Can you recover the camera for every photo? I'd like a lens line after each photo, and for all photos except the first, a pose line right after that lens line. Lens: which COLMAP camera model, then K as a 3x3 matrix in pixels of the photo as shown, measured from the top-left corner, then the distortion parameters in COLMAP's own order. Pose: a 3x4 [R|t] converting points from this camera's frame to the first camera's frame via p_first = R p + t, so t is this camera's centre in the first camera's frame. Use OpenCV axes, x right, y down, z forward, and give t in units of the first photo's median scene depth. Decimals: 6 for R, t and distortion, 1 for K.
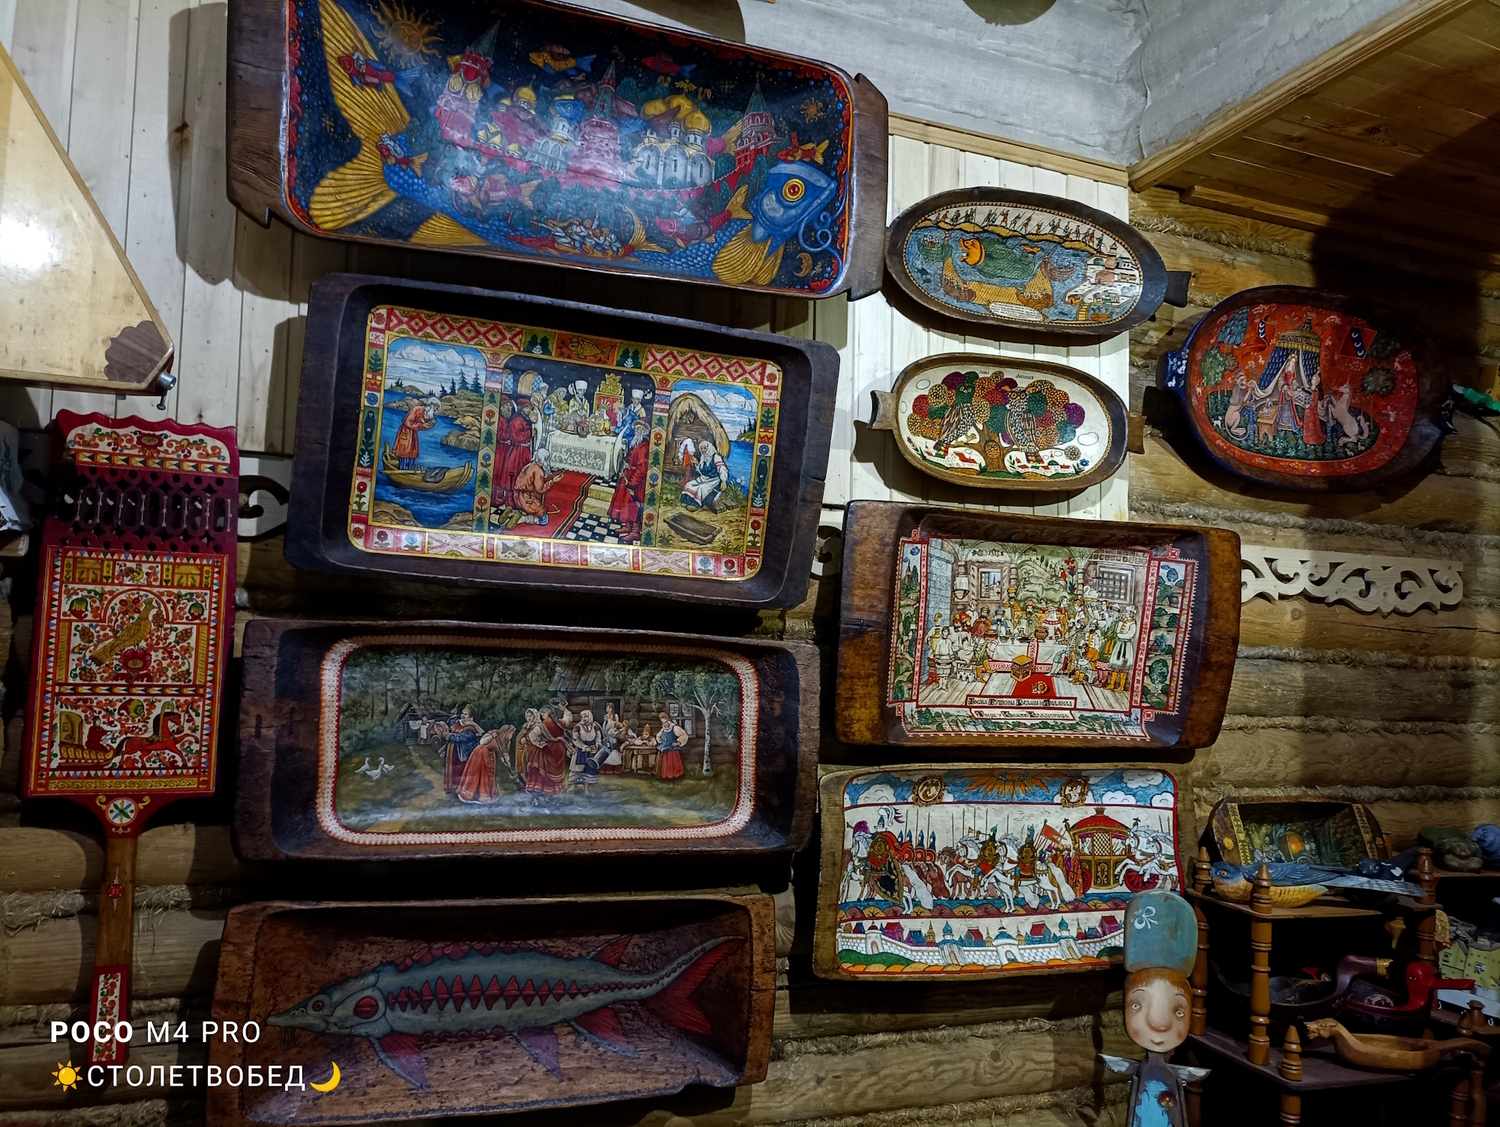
lens RADIAL K [[1094.5, 0, 754.9], [0, 1094.5, 507.1], [0, 0, 1]] dist [0.030445, -0.027950]
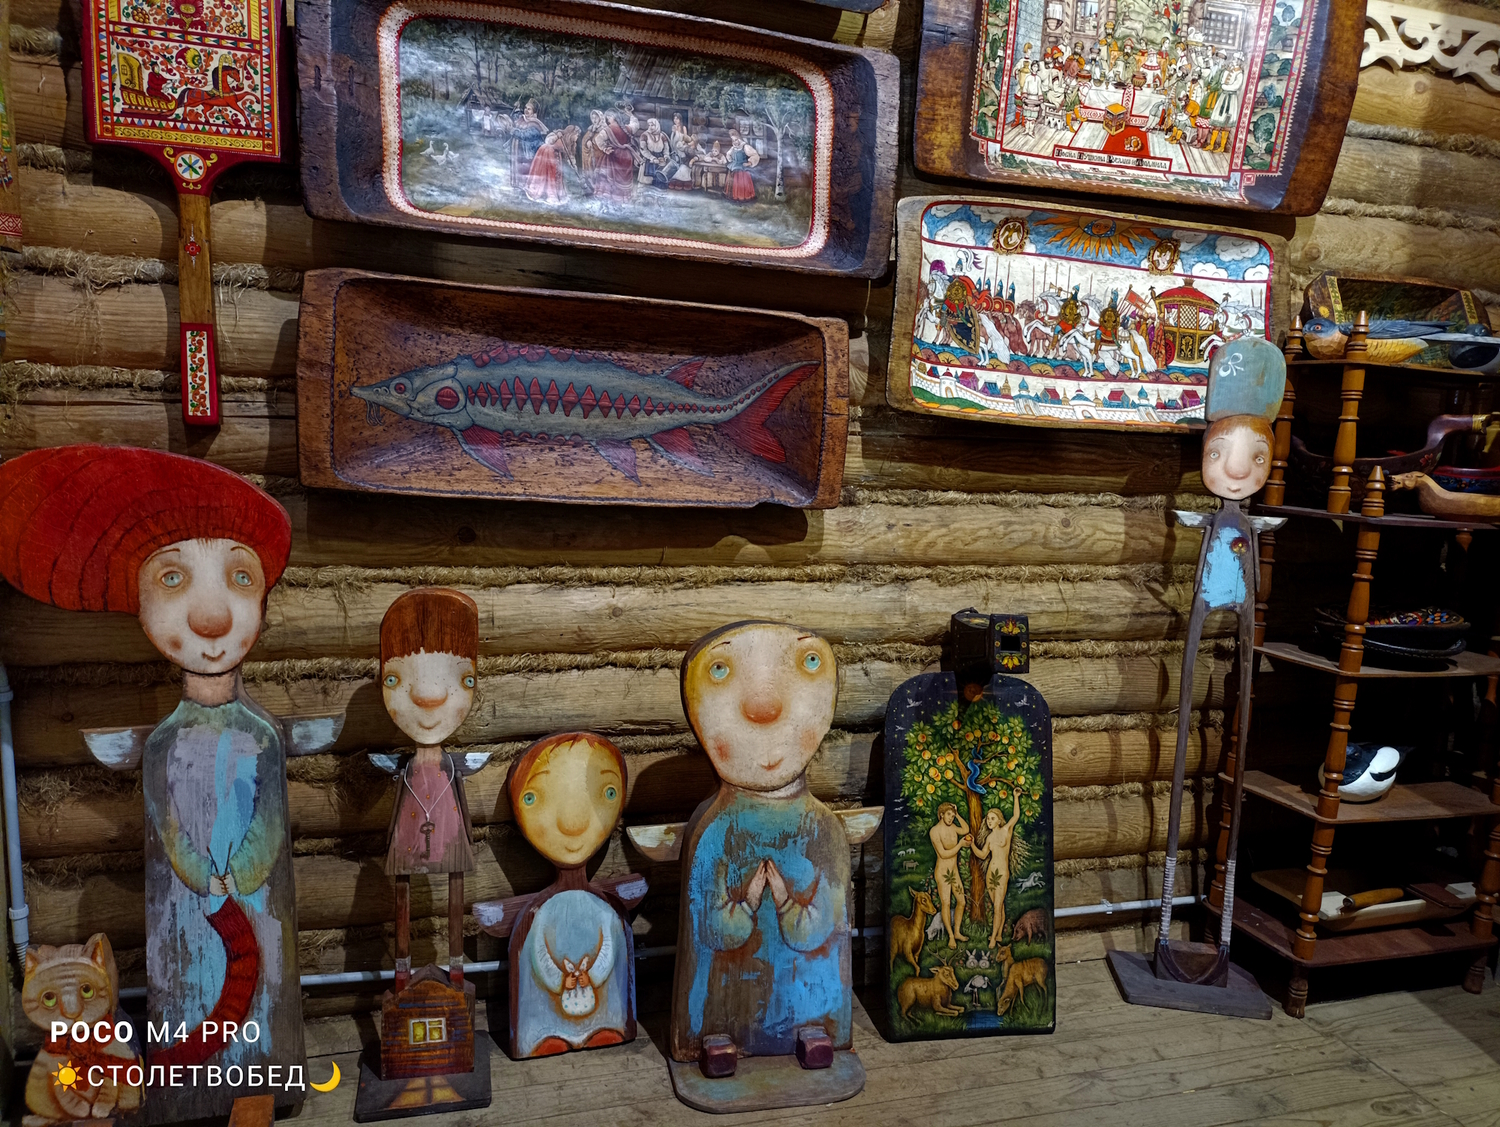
lens RADIAL K [[1094.5, 0, 754.9], [0, 1094.5, 507.1], [0, 0, 1]] dist [0.030445, -0.027950]
pose [[0.998313, 0.003183, -0.057973, -0.008160], [0.007676, 0.982495, 0.186130, 0.318769], [0.057551, -0.186261, 0.980813, 0.001868]]
